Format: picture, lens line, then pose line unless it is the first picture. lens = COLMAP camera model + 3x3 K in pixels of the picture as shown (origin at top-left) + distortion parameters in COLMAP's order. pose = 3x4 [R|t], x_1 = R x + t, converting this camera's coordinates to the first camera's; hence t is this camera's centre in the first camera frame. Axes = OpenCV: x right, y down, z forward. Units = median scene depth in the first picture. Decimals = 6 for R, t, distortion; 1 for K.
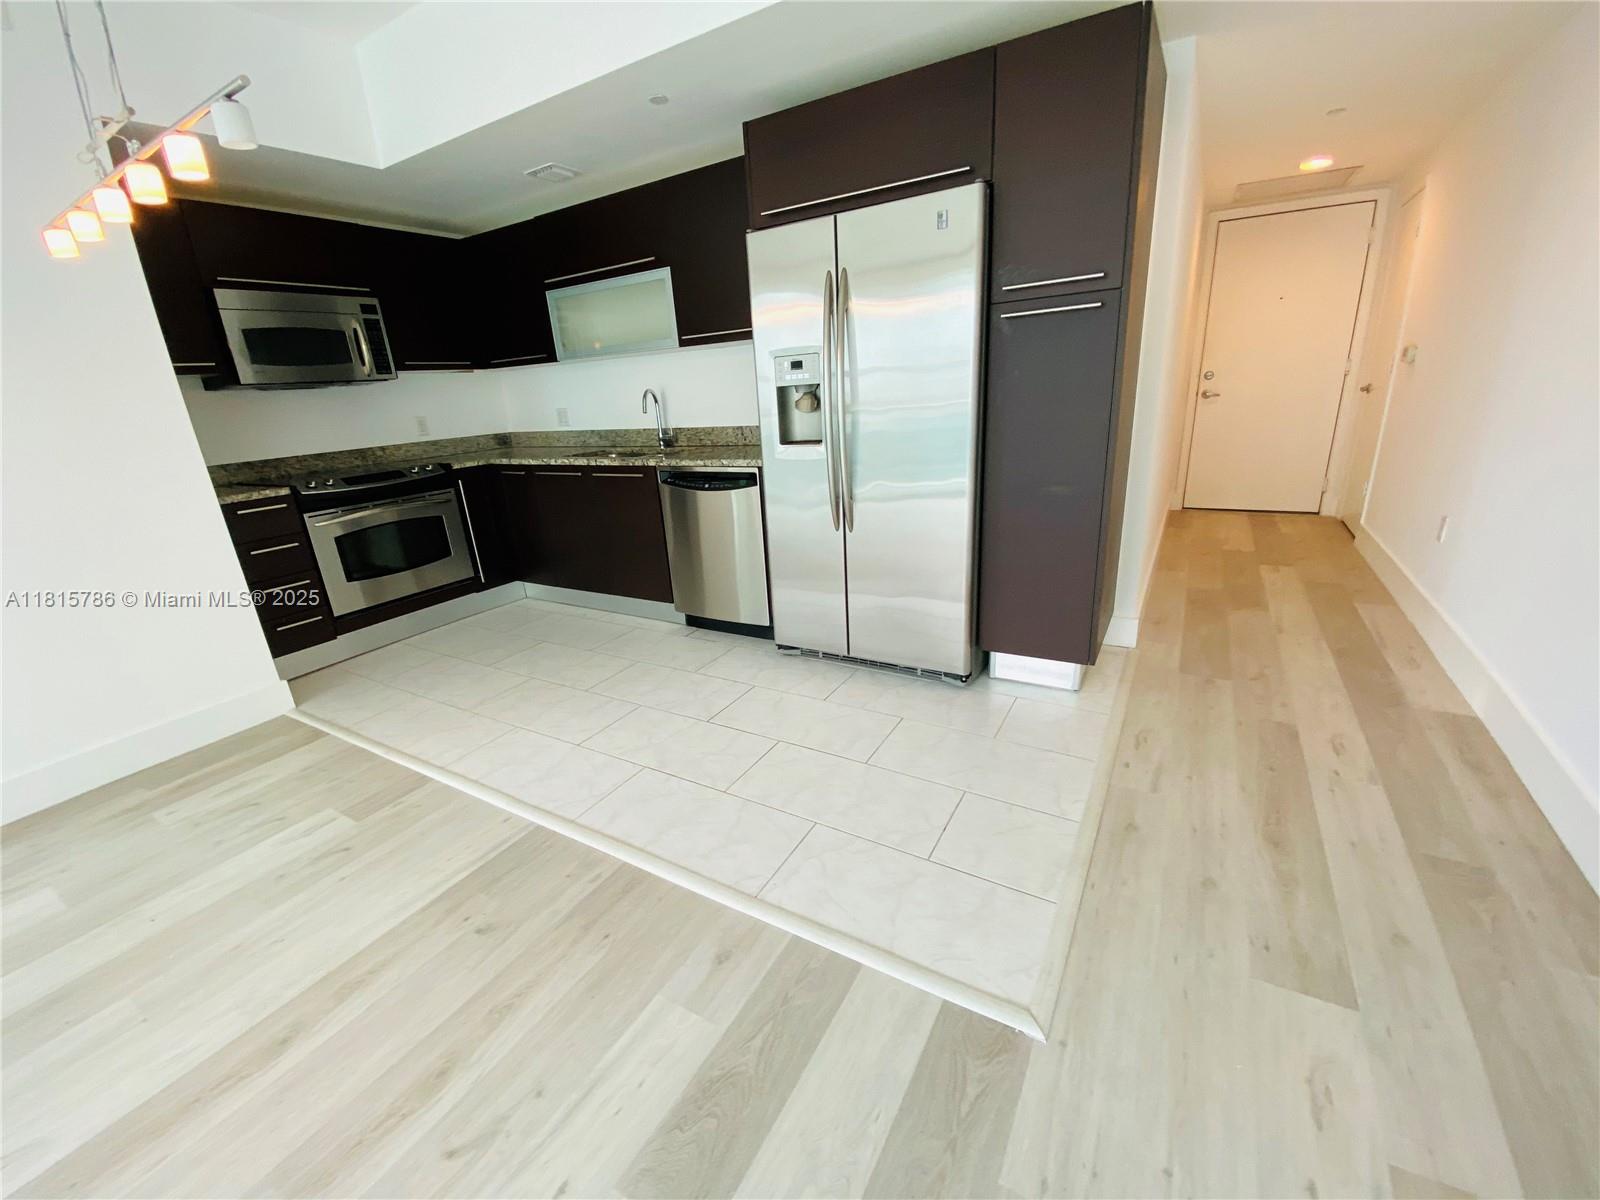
lens RADIAL K [[647.9, 0, 794.0], [0, 647.9, 608.2], [0, 0, 1]] dist [0.015621, -0.017511]
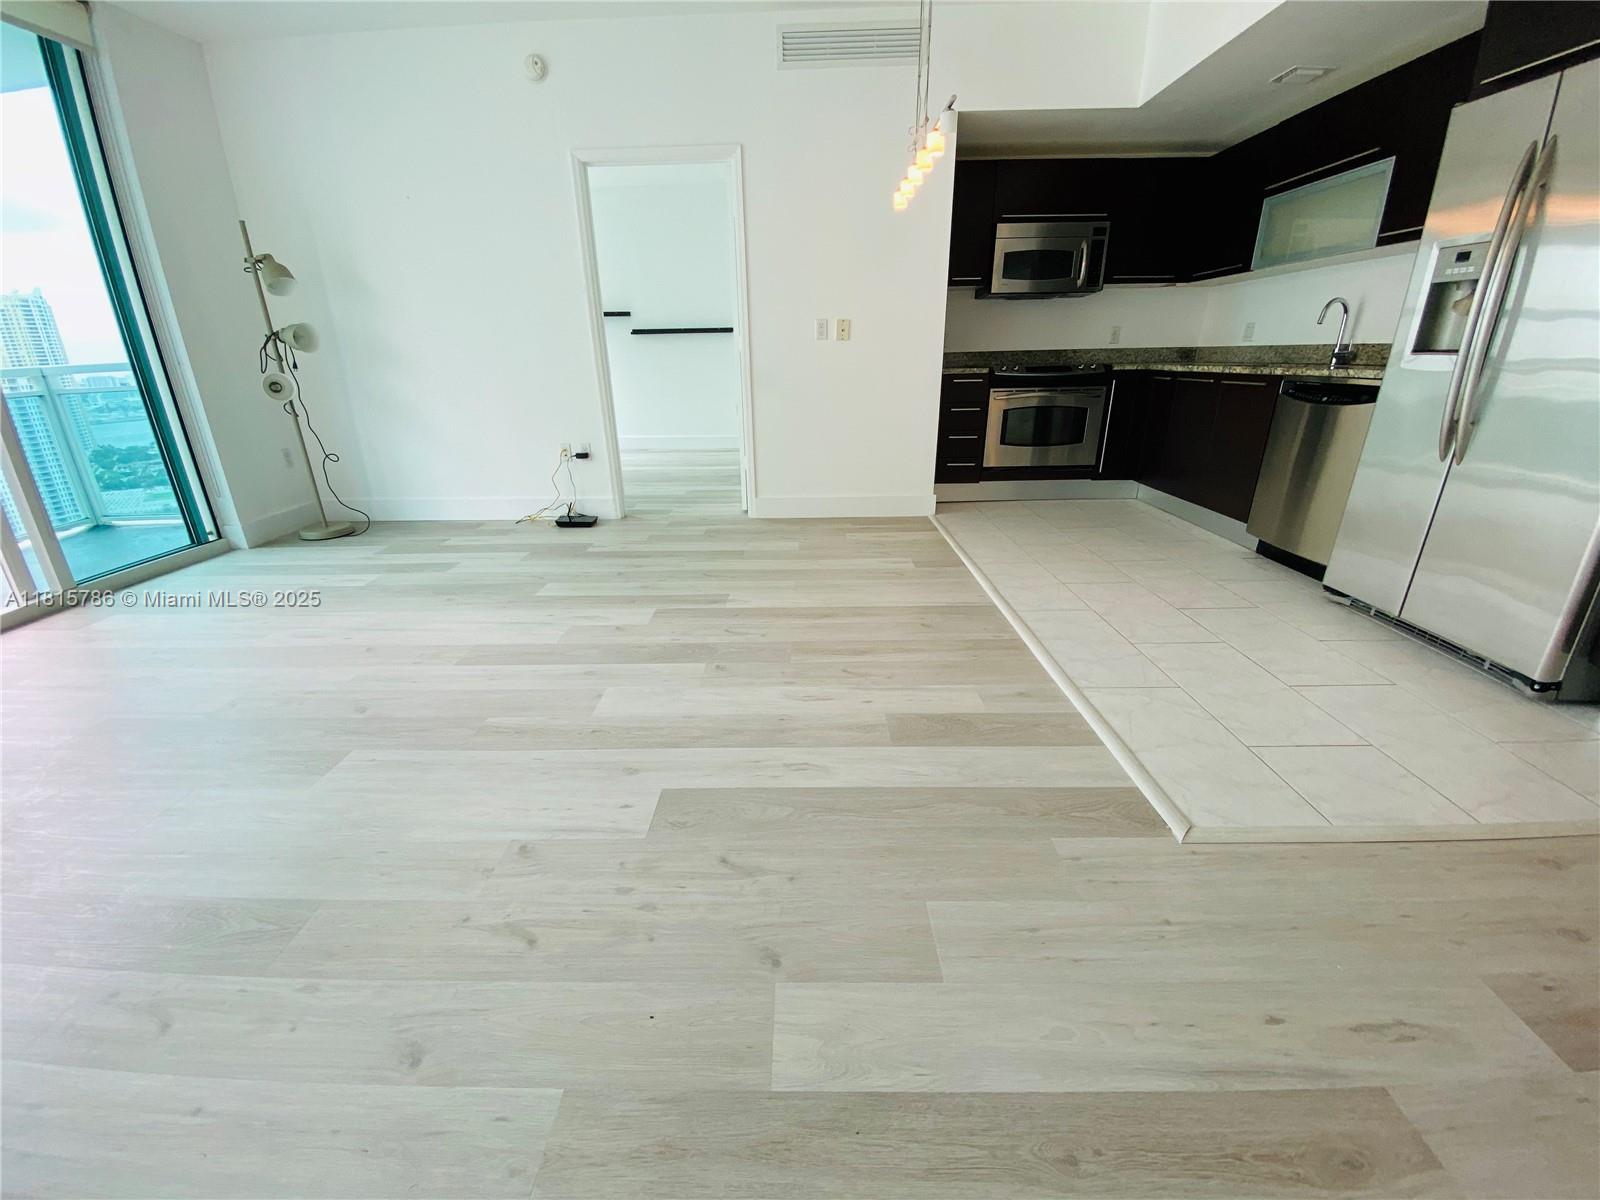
lens RADIAL K [[647.9, 0, 789.6], [0, 647.9, 611.1], [0, 0, 1]] dist [0.015621, -0.017511]
pose [[0.494095, 0.365405, -0.788892, 0.374092], [-0.292866, 0.924311, 0.244703, 0.097083], [0.818596, 0.110133, 0.563711, -0.122805]]
